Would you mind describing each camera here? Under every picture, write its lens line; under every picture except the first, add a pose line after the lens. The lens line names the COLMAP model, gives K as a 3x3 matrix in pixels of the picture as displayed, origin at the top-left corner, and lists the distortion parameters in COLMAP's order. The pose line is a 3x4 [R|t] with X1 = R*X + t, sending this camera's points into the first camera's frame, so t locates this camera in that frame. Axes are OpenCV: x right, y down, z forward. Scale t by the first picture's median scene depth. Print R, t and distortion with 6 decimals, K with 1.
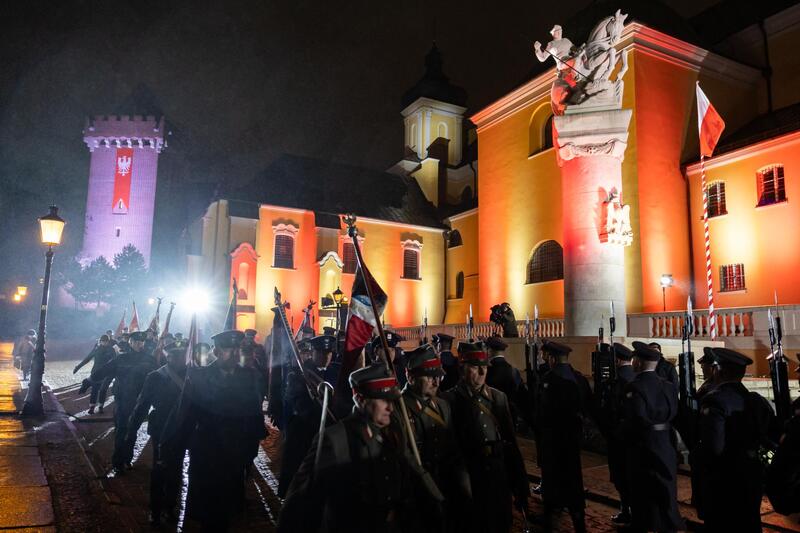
lens RADIAL K [[601.2, 0, 400.0], [0, 601.2, 266.5], [0, 0, 1]] dist [-0.001887, -0.000541]
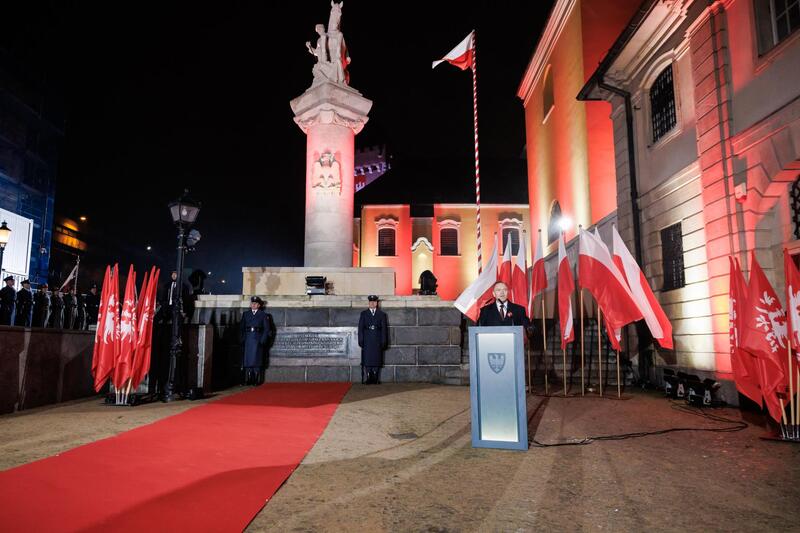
lens RADIAL K [[571.7, 0, 384.4], [0, 571.7, 243.3], [0, 0, 1]] dist [0.007374, -0.001375]
pose [[0.869006, -0.108400, -0.482781, 0.336937], [0.088687, 0.994030, -0.063556, 0.047145], [0.486788, 0.012414, 0.873432, 0.023450]]
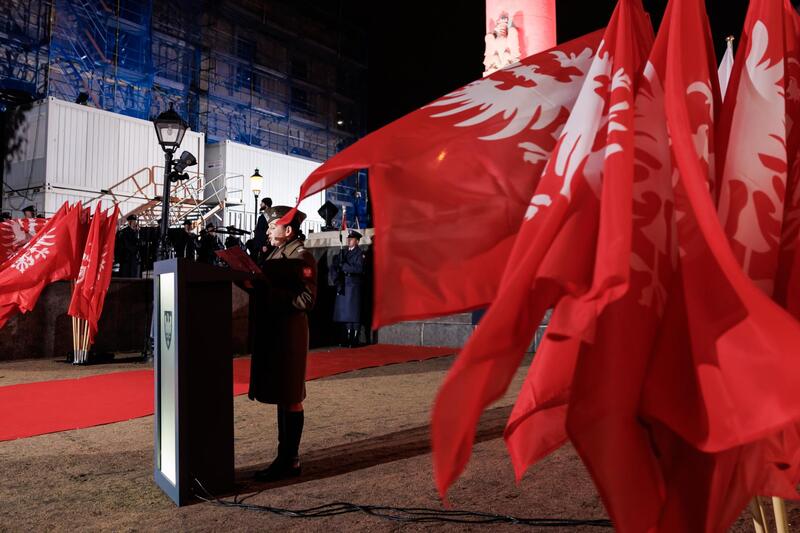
lens RADIAL K [[671.9, 0, 400.0], [0, 671.9, 266.5], [0, 0, 1]] dist [-0.109316, 0.000004]
pose [[0.413983, -0.052167, -0.908789, 0.373522], [0.131259, 0.991344, 0.002887, 0.064793], [0.900771, -0.120482, 0.417247, 0.153483]]
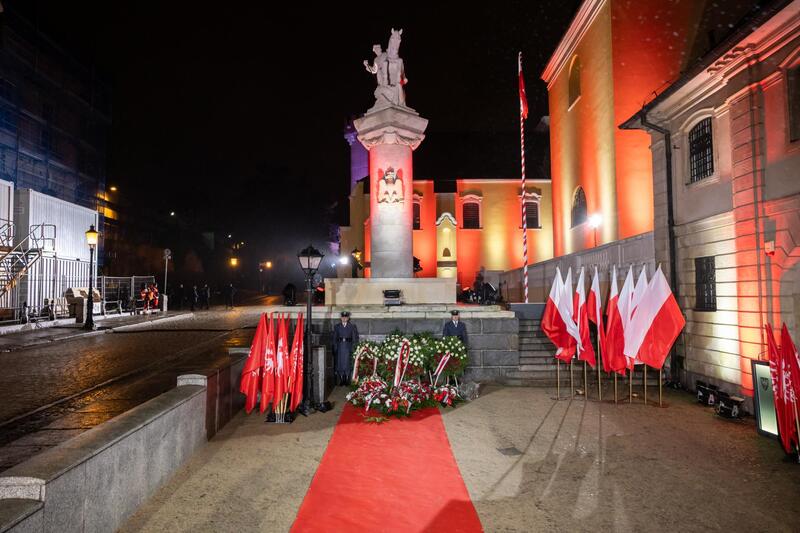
lens RADIAL K [[563.5, 0, 387.0], [0, 563.5, 245.7], [0, 0, 1]] dist [-0.000959, 0.002682]
pose [[0.864920, -0.072603, -0.496630, 0.328659], [0.094987, 0.995279, 0.019927, 0.007194], [0.492839, -0.064409, 0.867733, -0.031534]]
